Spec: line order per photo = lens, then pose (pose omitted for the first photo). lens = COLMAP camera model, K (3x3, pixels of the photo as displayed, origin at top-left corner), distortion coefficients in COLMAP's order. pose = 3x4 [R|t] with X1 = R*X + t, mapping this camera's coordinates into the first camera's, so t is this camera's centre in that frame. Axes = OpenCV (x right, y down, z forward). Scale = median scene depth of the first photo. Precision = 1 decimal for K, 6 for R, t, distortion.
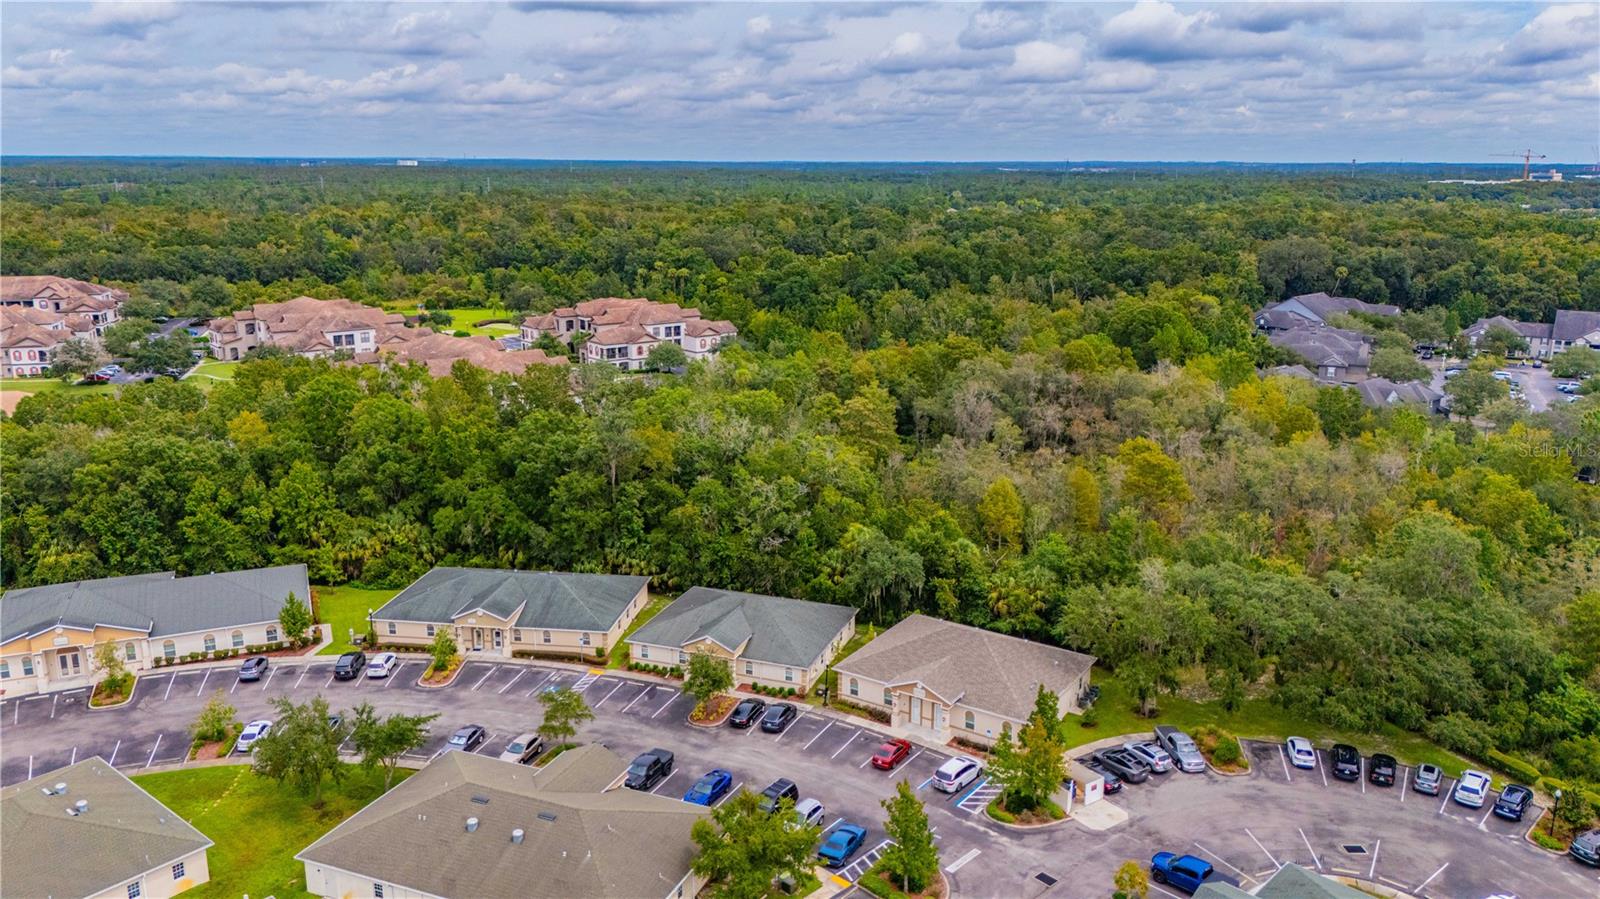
lens RADIAL K [[1174.8, 0, 800.0], [0, 1174.8, 449.5], [0, 0, 1]] dist [0.073603, -0.079462]
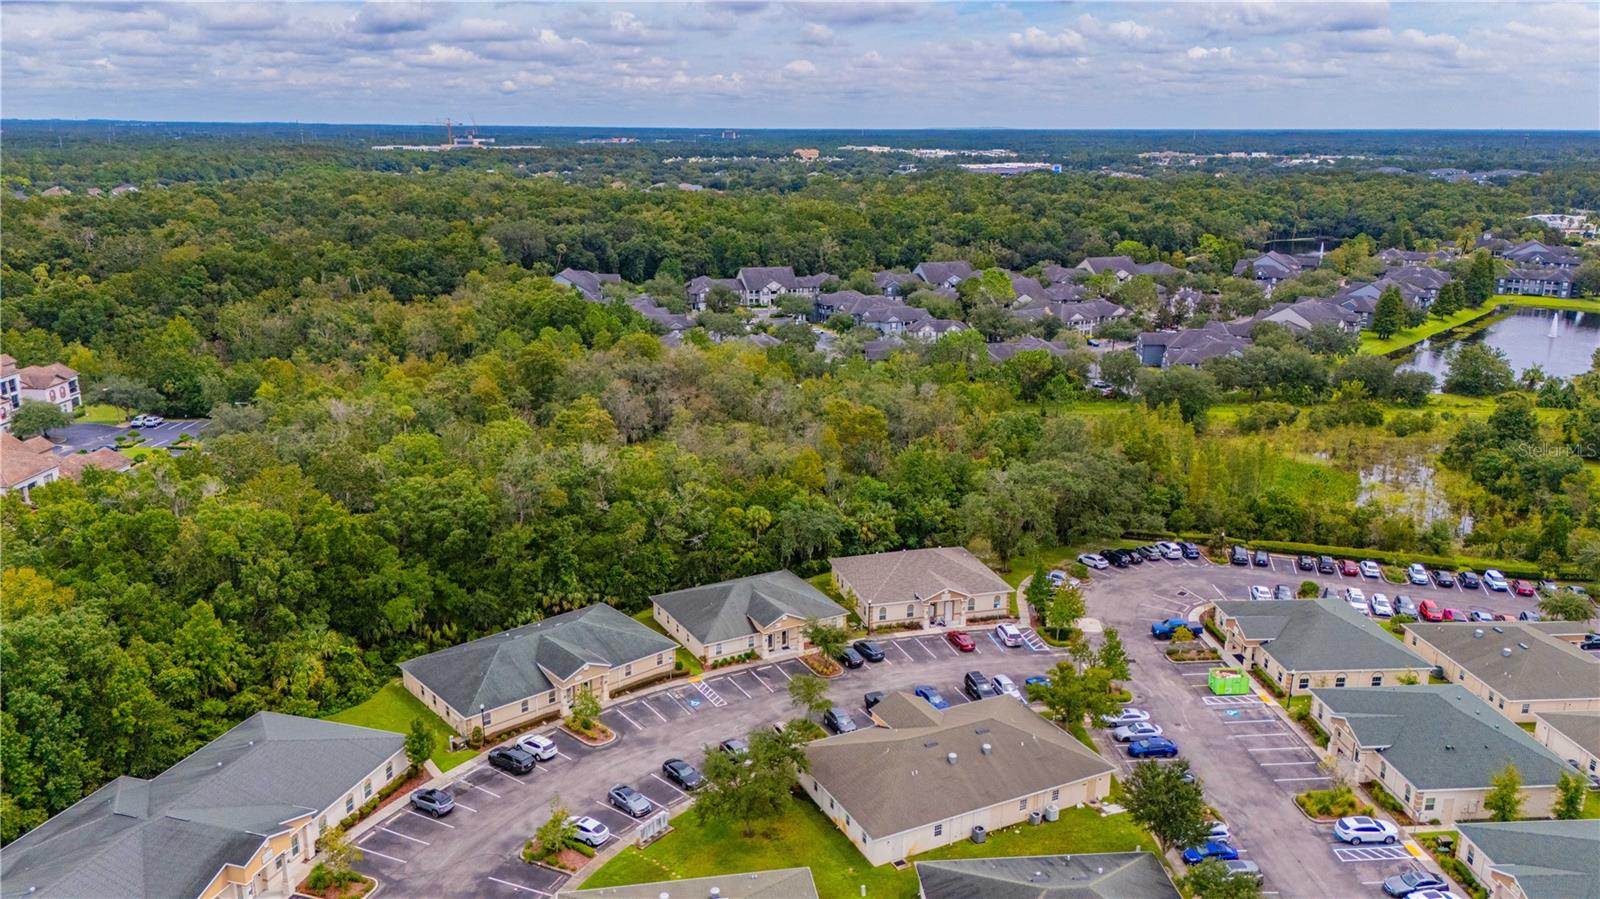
lens RADIAL K [[1174.8, 0, 800.0], [0, 1174.8, 449.5], [0, 0, 1]] dist [0.073603, -0.079462]
pose [[0.653730, -0.201532, 0.729399, -0.752536], [0.177607, 0.977823, 0.110990, -0.113300], [-0.735590, 0.056989, 0.675025, 0.133633]]
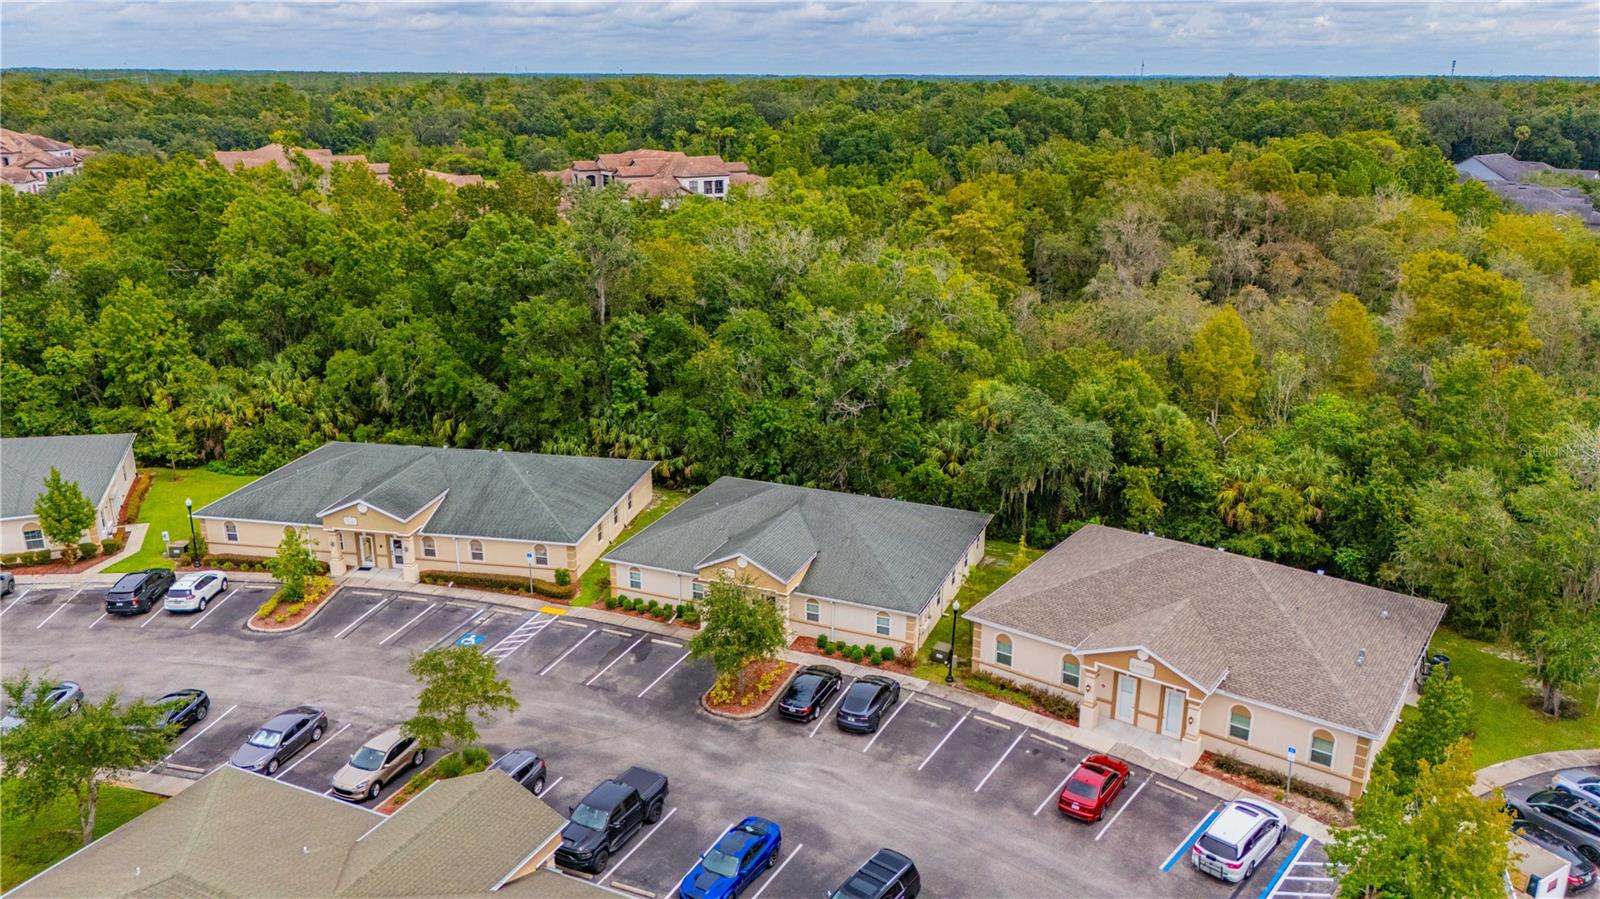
lens RADIAL K [[1174.8, 0, 800.0], [0, 1174.8, 449.5], [0, 0, 1]] dist [0.073603, -0.079462]
pose [[0.998975, 0.013926, -0.043075, -0.021486], [-0.011083, 0.997788, 0.065552, 0.058352], [0.043893, -0.065008, 0.996919, 0.361728]]
